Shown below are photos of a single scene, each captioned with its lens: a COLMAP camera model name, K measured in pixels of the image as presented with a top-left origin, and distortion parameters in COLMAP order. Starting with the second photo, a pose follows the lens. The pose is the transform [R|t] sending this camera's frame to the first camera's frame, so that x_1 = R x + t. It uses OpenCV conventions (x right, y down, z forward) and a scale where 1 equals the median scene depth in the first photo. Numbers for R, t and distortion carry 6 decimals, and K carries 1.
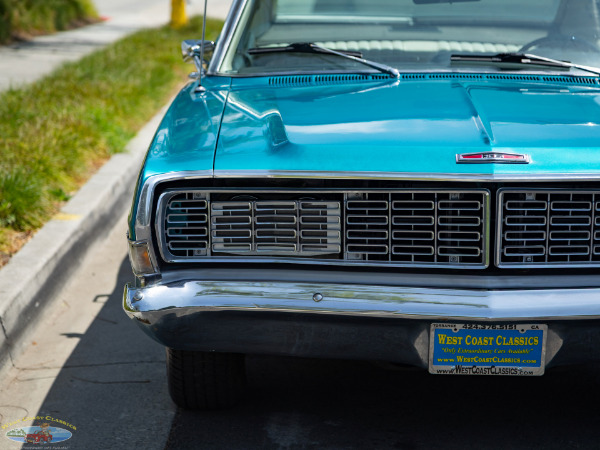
lens RADIAL K [[1974.1, 0, 300.0], [0, 1974.1, 225.0], [0, 0, 1]] dist [-0.018571, 0.369746]
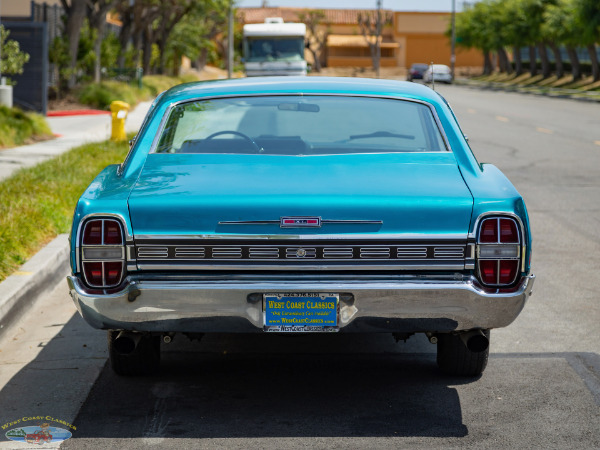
lens RADIAL K [[1829.3, 0, 300.0], [0, 1829.3, 225.0], [0, 0, 1]] dist [-0.015630, 0.619322]
pose [[0.999467, -0.008681, 0.031481, 0.060765], [0.010435, 0.998377, -0.055981, 0.061347], [-0.030944, 0.056280, 0.997935, -0.485414]]
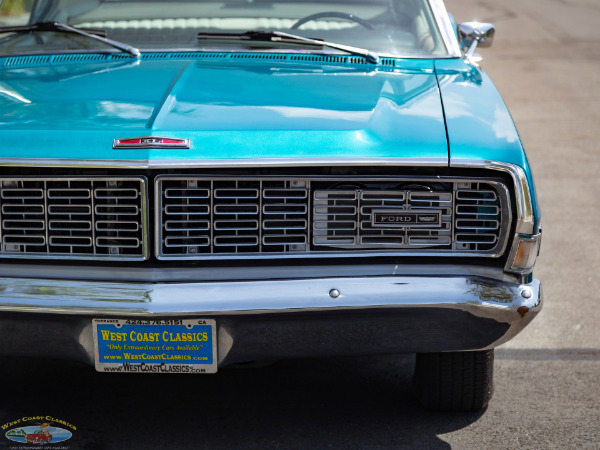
lens RADIAL K [[1974.1, 0, 300.0], [0, 1974.1, 225.0], [0, 0, 1]] dist [-0.018571, 0.369746]
pose [[0.999770, -0.004083, -0.021062, 0.183511], [0.004316, 0.999930, 0.011044, -0.004847], [0.021016, -0.011132, 0.999717, 0.058895]]
